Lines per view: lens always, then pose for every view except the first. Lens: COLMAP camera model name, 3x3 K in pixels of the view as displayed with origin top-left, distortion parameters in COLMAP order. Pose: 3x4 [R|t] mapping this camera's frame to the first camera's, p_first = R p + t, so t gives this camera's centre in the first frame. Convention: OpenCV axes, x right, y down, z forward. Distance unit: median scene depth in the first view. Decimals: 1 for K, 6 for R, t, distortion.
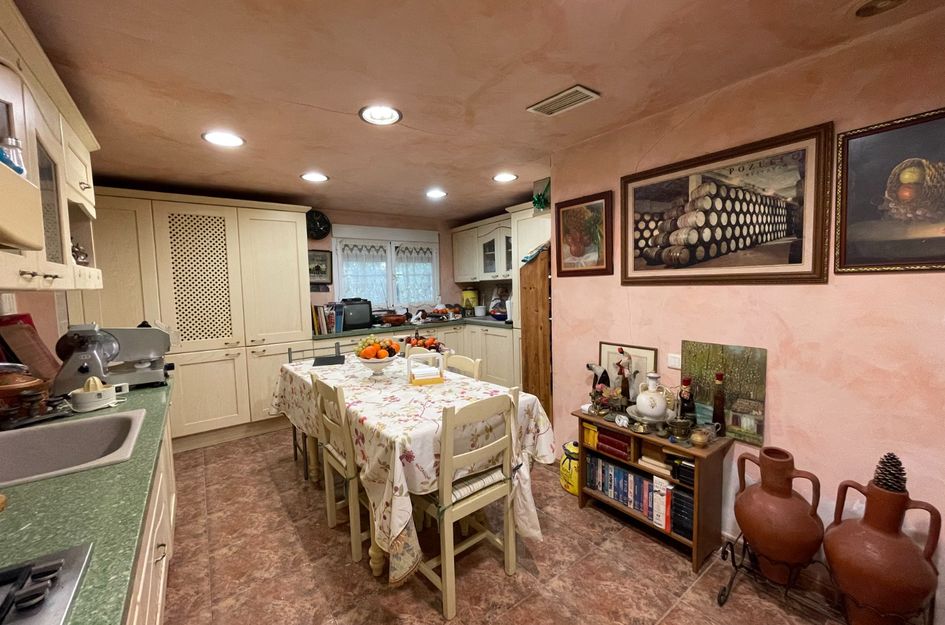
lens RADIAL K [[380.5, 0, 468.5], [0, 380.5, 310.3], [0, 0, 1]] dist [-0.001204, 0.000463]
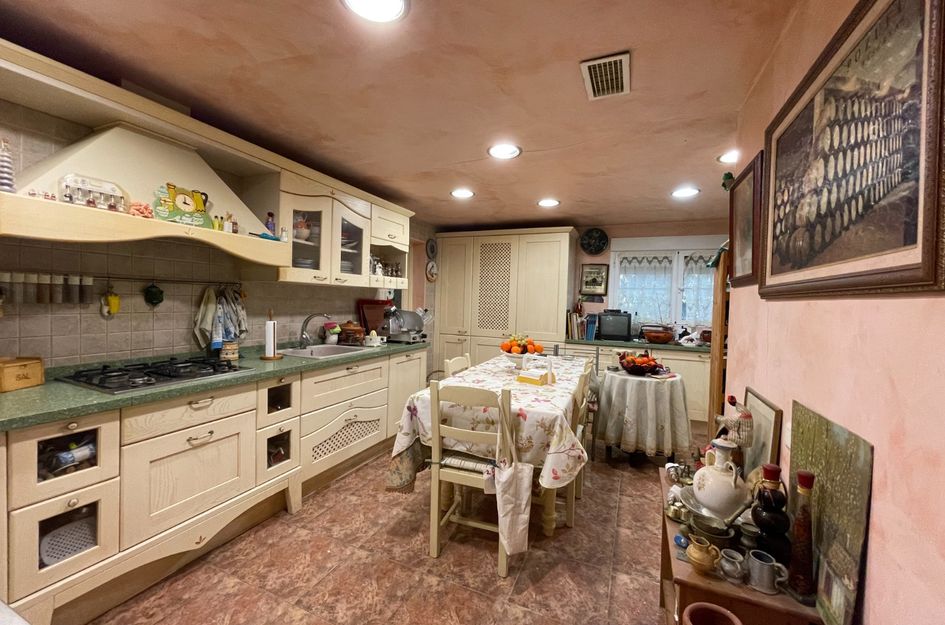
lens RADIAL K [[380.5, 0, 468.5], [0, 380.5, 310.3], [0, 0, 1]] dist [-0.001204, 0.000463]
pose [[0.502907, 0.063354, -0.862015, 0.732672], [-0.102056, 0.994686, 0.013565, -0.007595], [0.858294, 0.081152, 0.506701, 0.294448]]
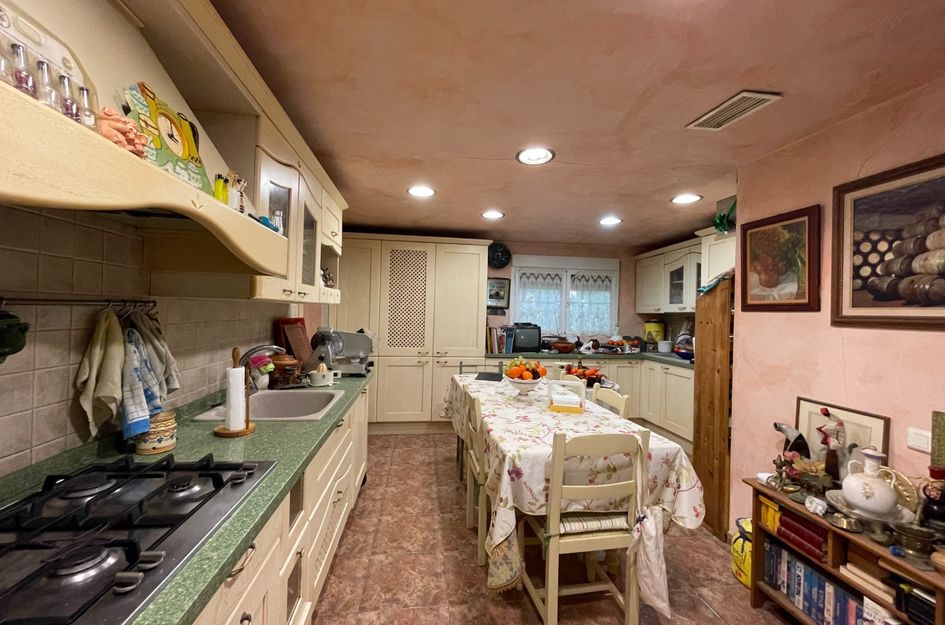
lens RADIAL K [[380.5, 0, 468.5], [0, 380.5, 310.3], [0, 0, 1]] dist [-0.001204, 0.000463]
pose [[0.873936, 0.046994, -0.483764, 0.140941], [-0.081931, 0.995316, -0.051322, 0.001802], [0.479086, 0.084487, 0.873693, -0.014262]]
